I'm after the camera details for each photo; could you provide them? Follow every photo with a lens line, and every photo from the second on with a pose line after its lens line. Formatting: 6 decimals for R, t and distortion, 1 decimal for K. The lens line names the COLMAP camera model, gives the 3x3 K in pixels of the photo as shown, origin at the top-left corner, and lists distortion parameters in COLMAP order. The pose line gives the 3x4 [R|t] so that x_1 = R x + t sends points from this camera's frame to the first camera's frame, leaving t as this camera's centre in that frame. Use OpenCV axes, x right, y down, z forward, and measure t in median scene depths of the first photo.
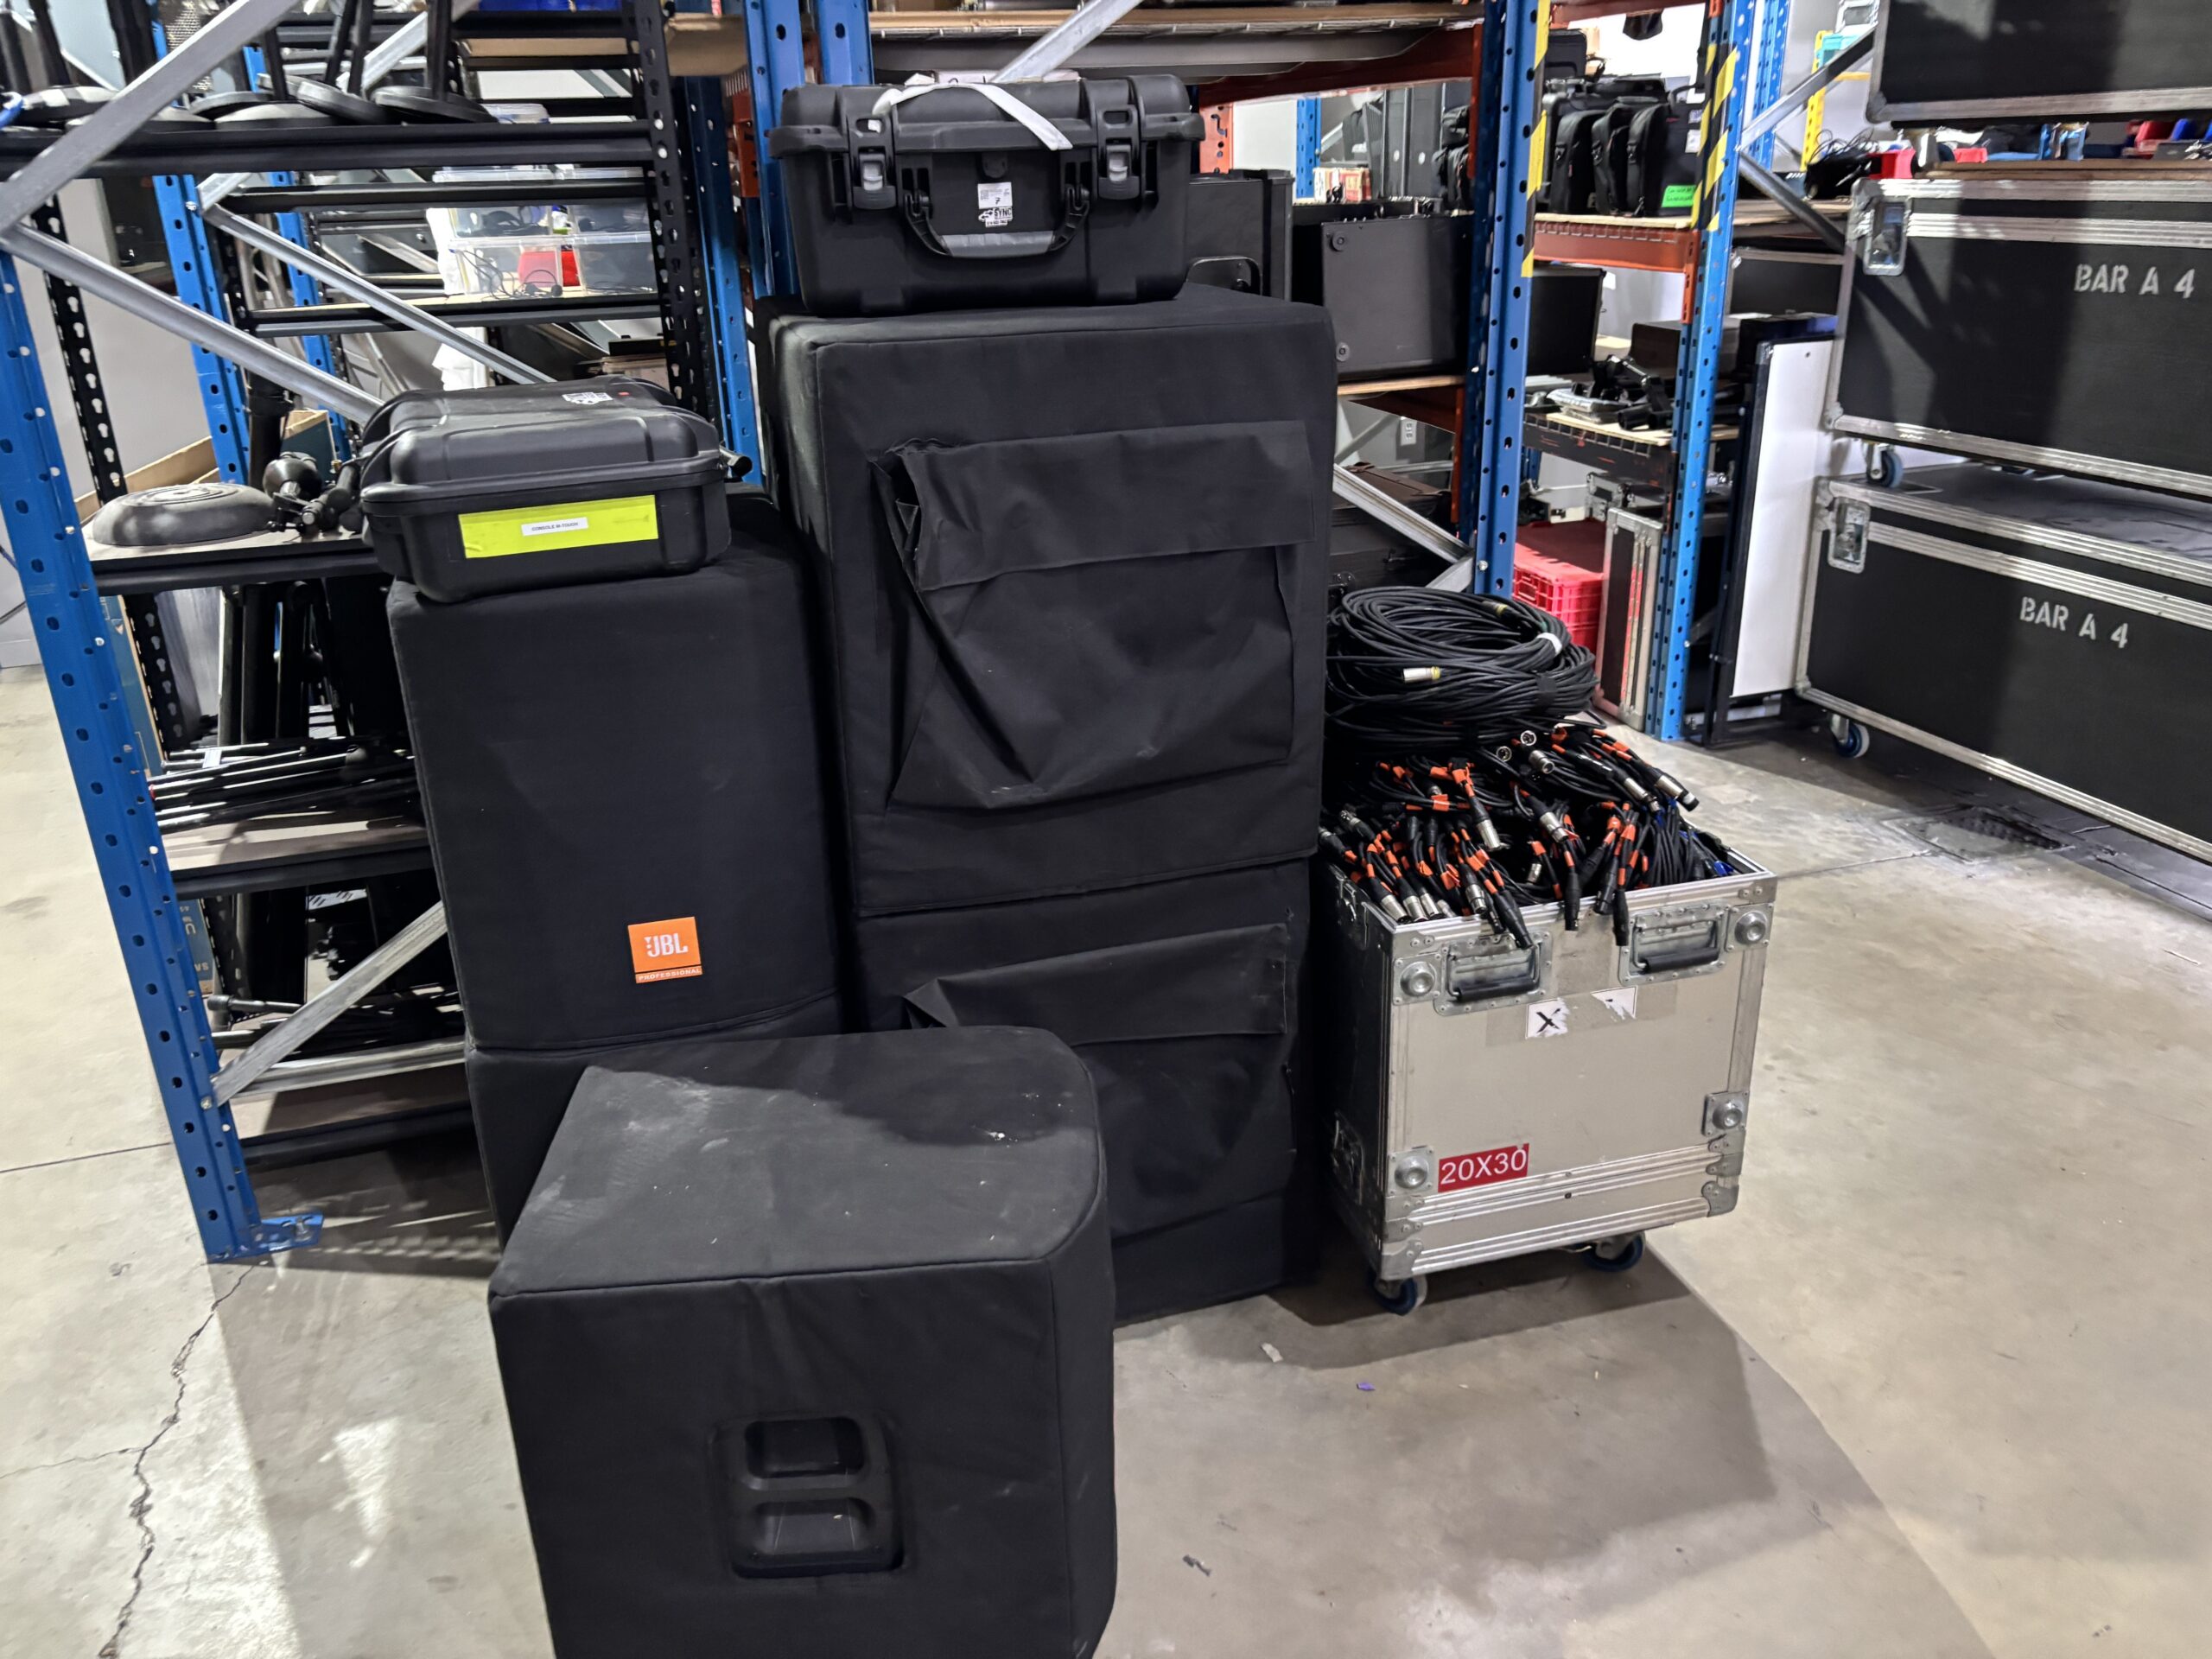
lens RADIAL K [[1665.9, 0, 1110.1], [0, 1665.9, 827.6], [0, 0, 1]] dist [0.048956, -0.059927]
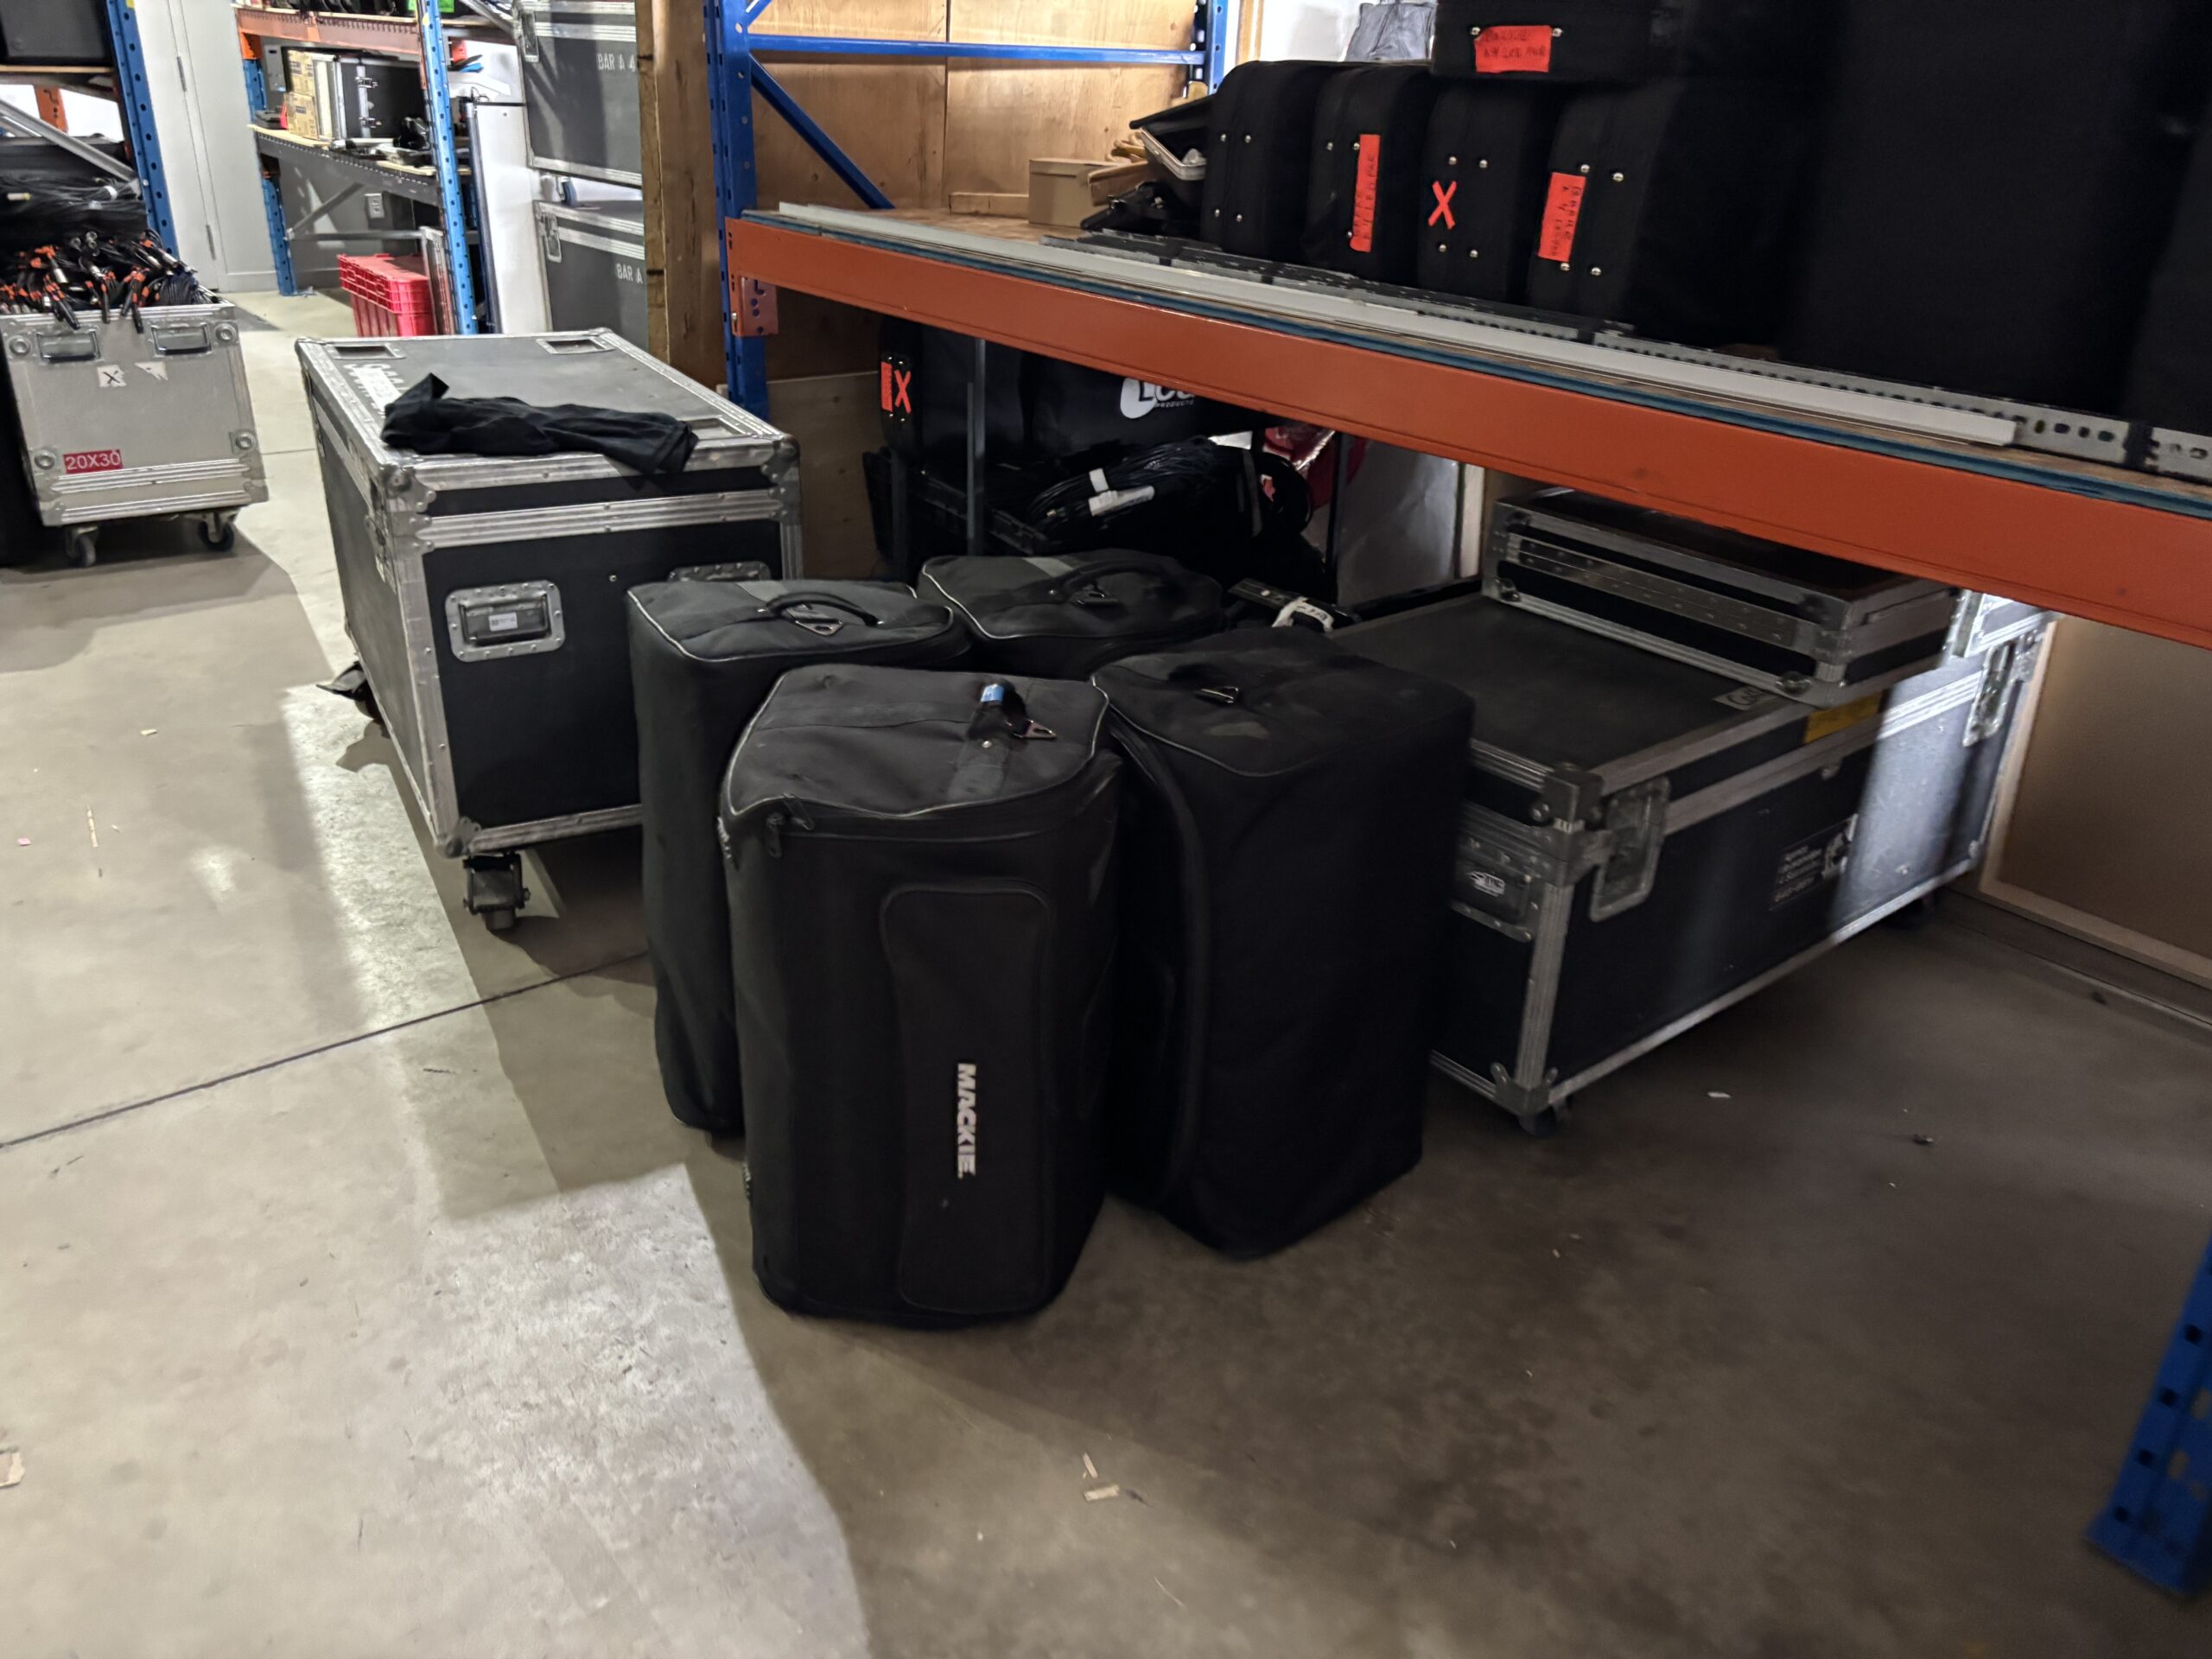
lens RADIAL K [[1665.9, 0, 1104.4], [0, 1665.9, 827.9], [0, 0, 1]] dist [0.048956, -0.059927]
pose [[0.922722, -0.096670, 0.373147, 0.537805], [0.075656, 0.994632, 0.070594, 0.578766], [-0.377968, -0.036908, 0.925083, -1.268014]]
